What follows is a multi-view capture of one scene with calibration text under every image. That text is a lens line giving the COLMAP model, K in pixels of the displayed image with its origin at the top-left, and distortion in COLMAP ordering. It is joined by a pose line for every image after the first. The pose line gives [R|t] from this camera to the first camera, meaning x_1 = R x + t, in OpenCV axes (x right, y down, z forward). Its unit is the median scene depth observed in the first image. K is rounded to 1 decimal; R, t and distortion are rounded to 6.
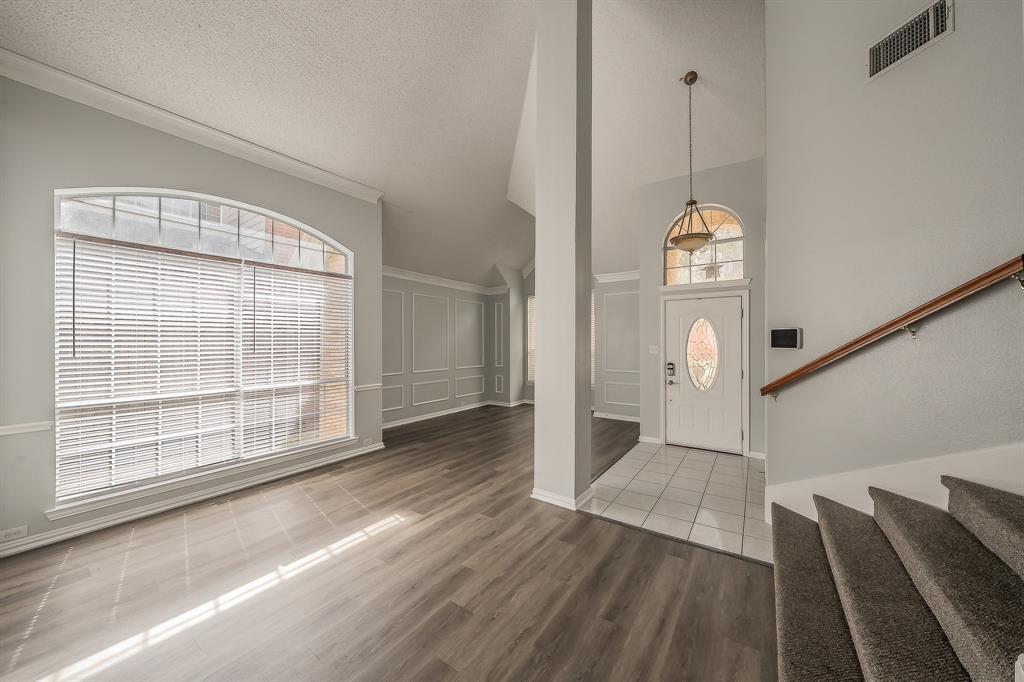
lens RADIAL K [[366.7, 0, 497.2], [0, 366.7, 338.0], [0, 0, 1]] dist [0.000229, -0.000401]
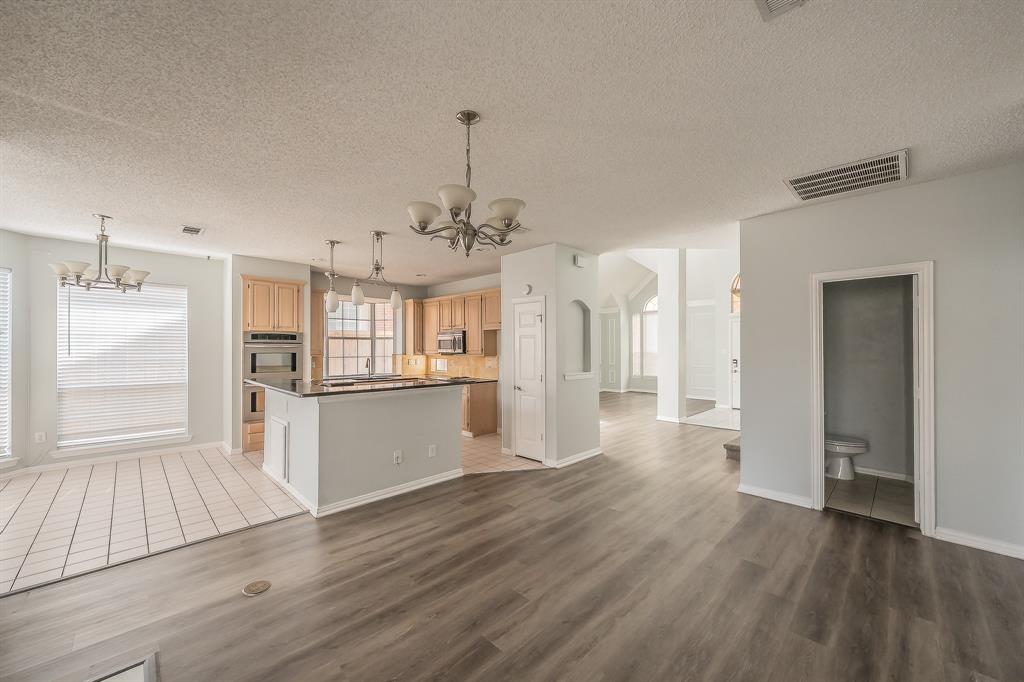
lens RADIAL K [[395.3, 0, 498.5], [0, 395.3, 344.0], [0, 0, 1]] dist [-0.007970, 0.000777]
pose [[0.984978, -0.001597, -0.172670, -0.330179], [0.001869, 0.999997, 0.001413, -0.004205], [0.172667, -0.001715, 0.984979, -1.180145]]
